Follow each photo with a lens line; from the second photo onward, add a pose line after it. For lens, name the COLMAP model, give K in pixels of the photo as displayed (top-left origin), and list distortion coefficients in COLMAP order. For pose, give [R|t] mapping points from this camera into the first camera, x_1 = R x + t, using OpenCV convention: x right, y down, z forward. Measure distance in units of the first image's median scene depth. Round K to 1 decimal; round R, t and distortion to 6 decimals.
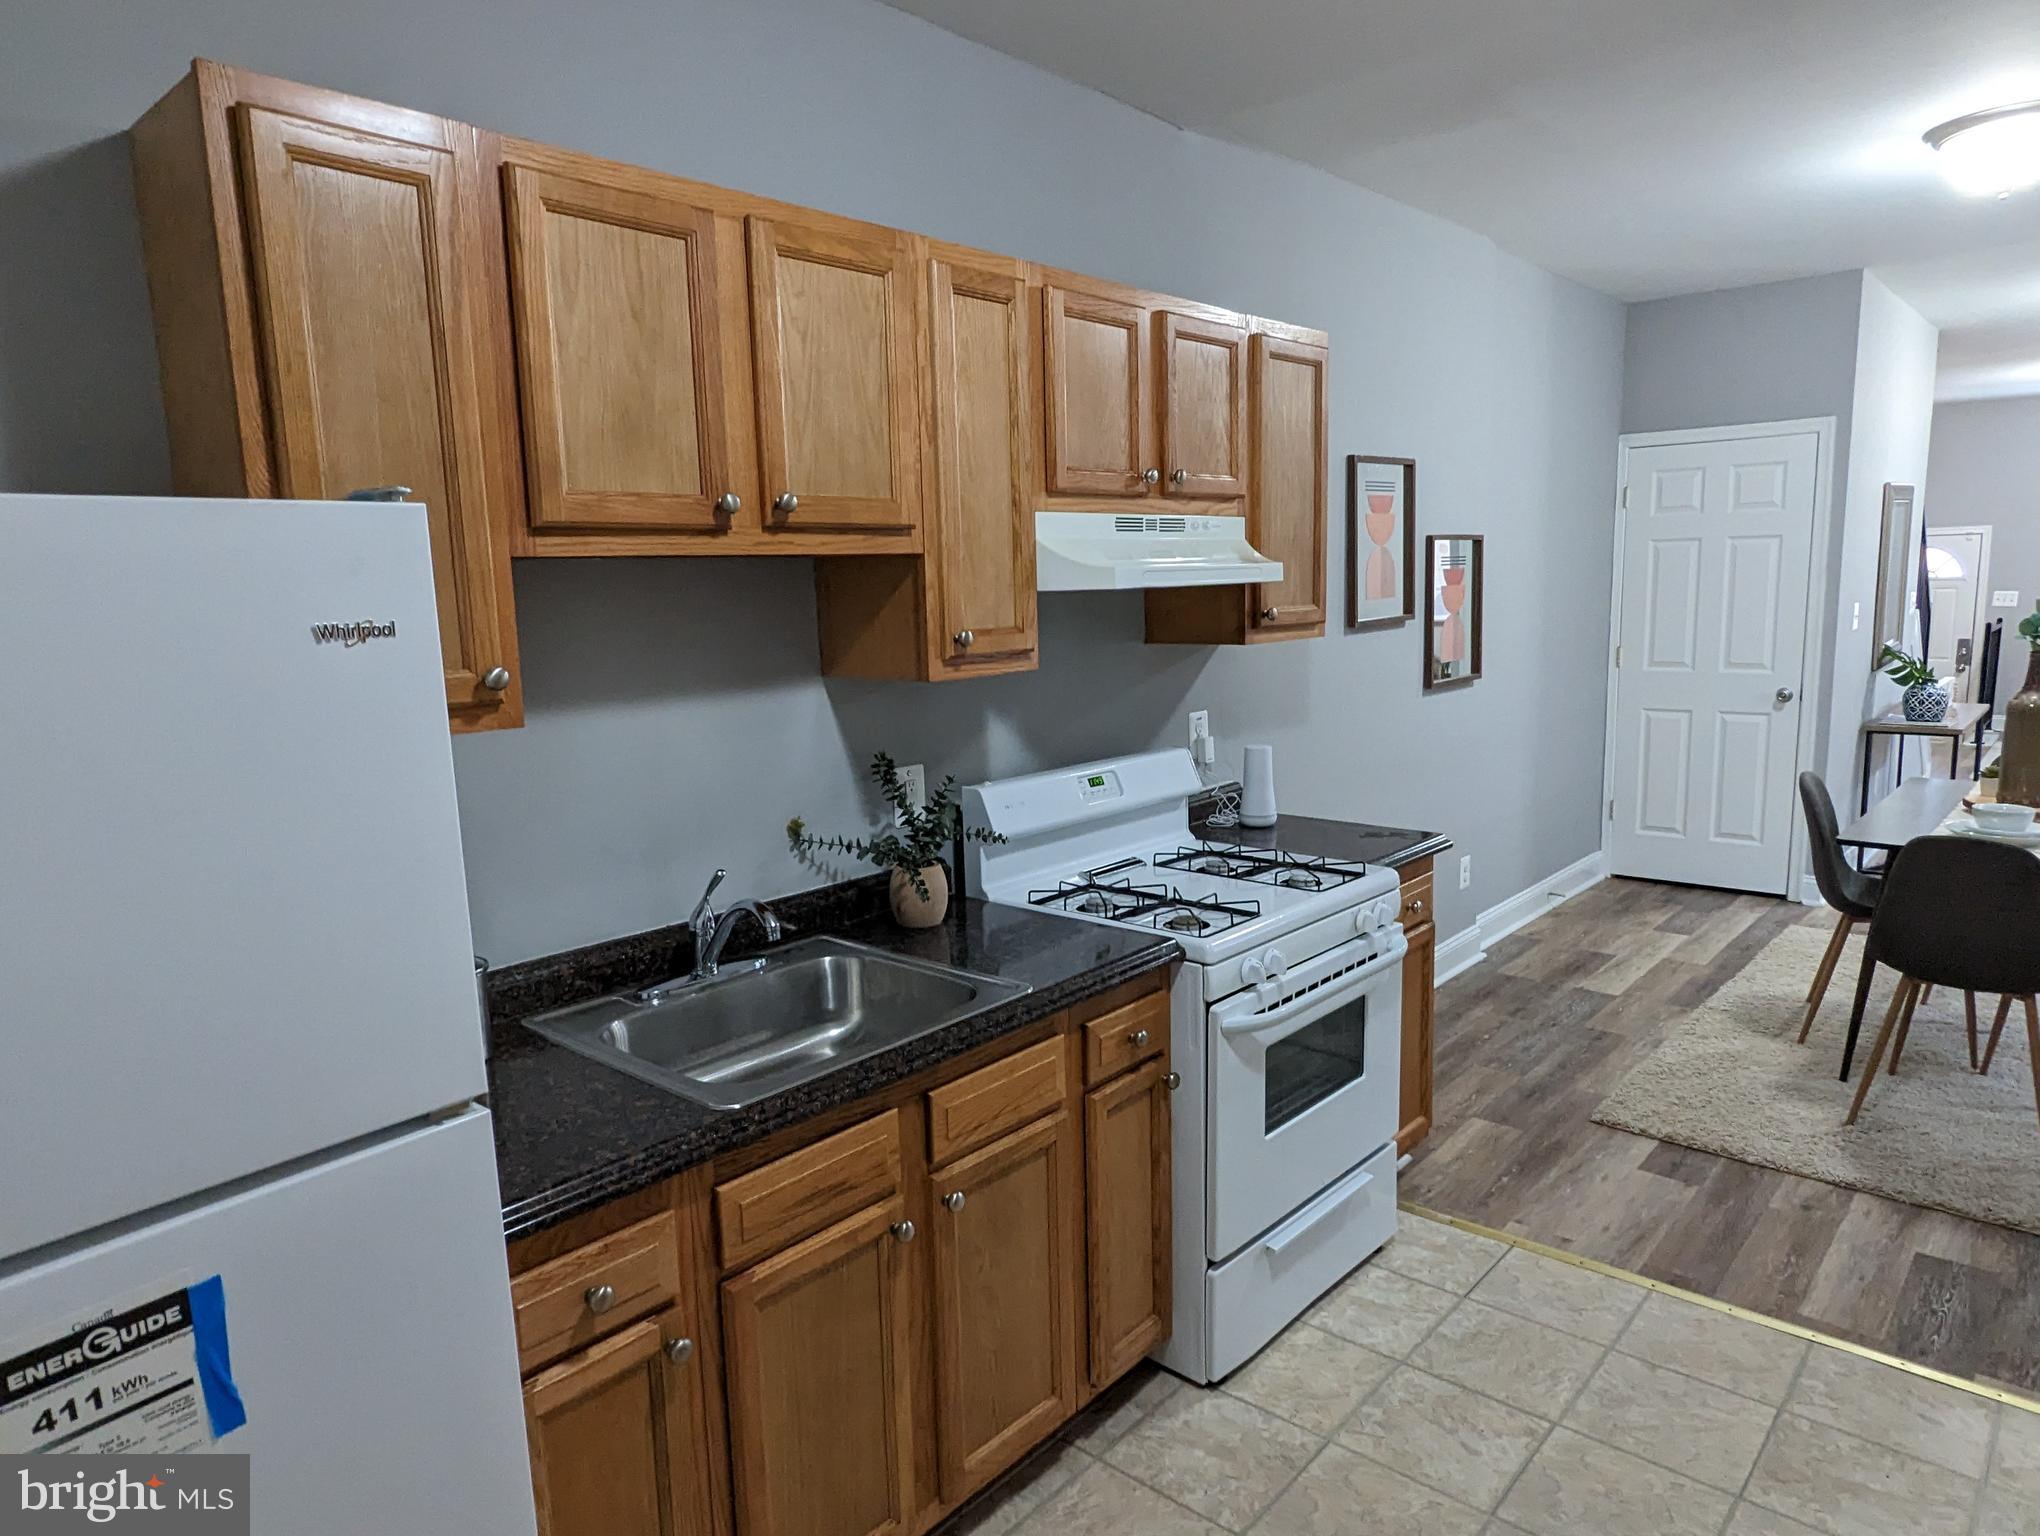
lens RADIAL K [[1266.8, 0, 1020.9], [0, 1266.8, 769.7], [0, 0, 1]] dist [0.007037, 0.003829]
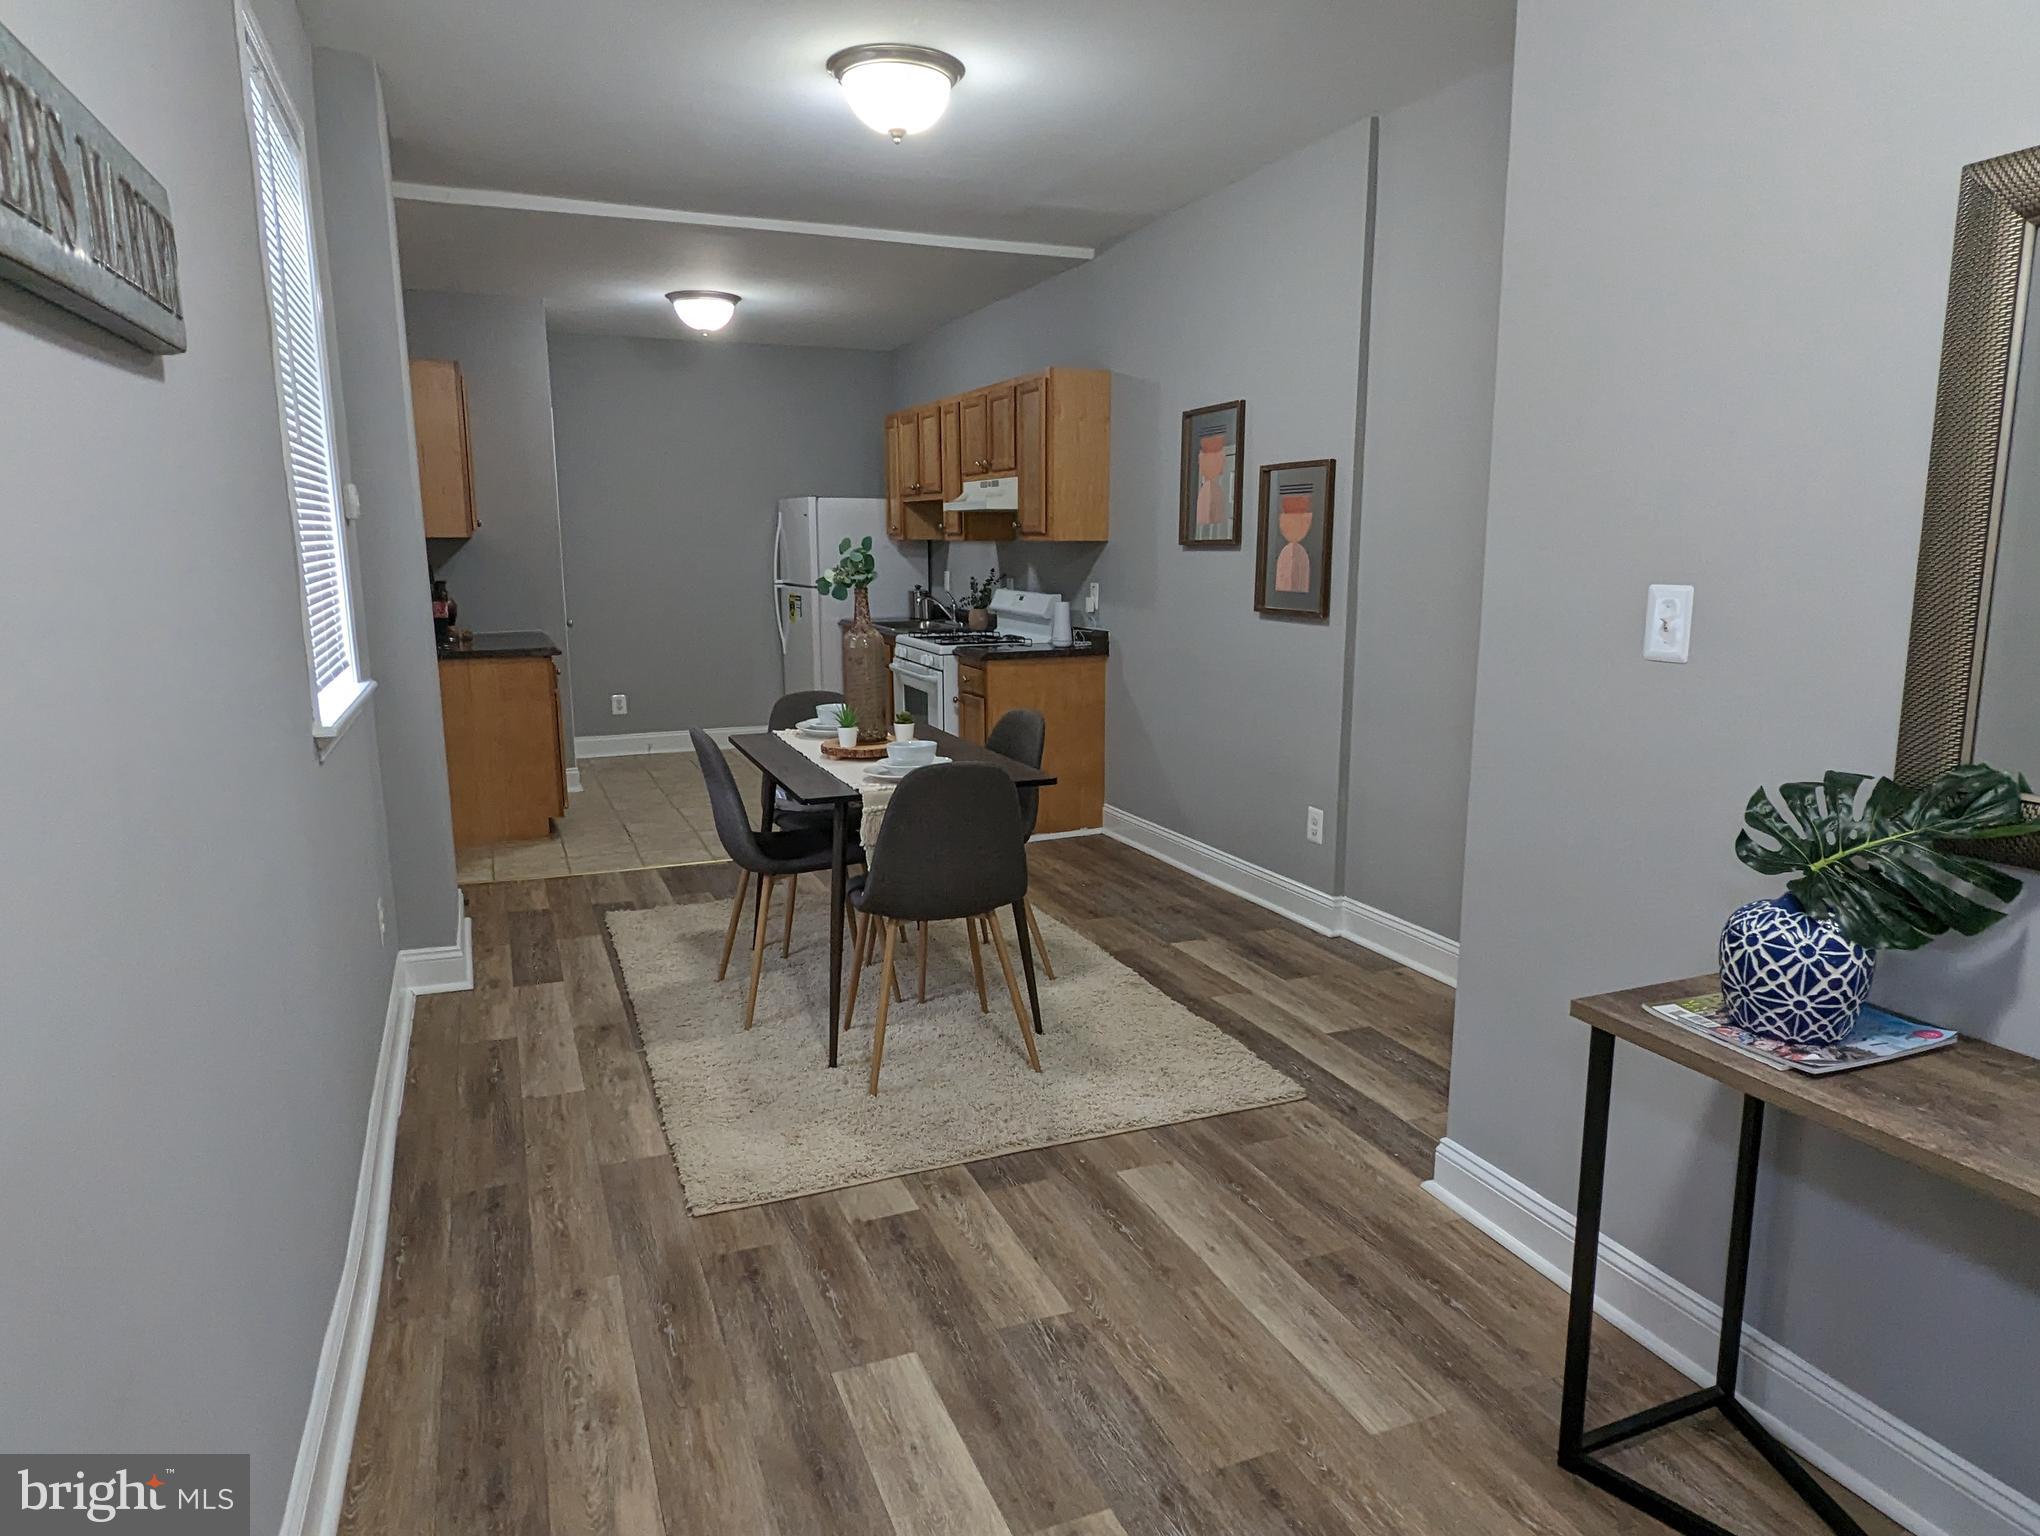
lens RADIAL K [[1266.8, 0, 1020.6], [0, 1266.8, 765.8], [0, 0, 1]] dist [0.007037, 0.003829]
pose [[-0.432710, 0.191896, -0.880874, 1.326604], [-0.117541, 0.956735, 0.266162, -0.192773], [0.893838, 0.218709, -0.391433, 1.230525]]
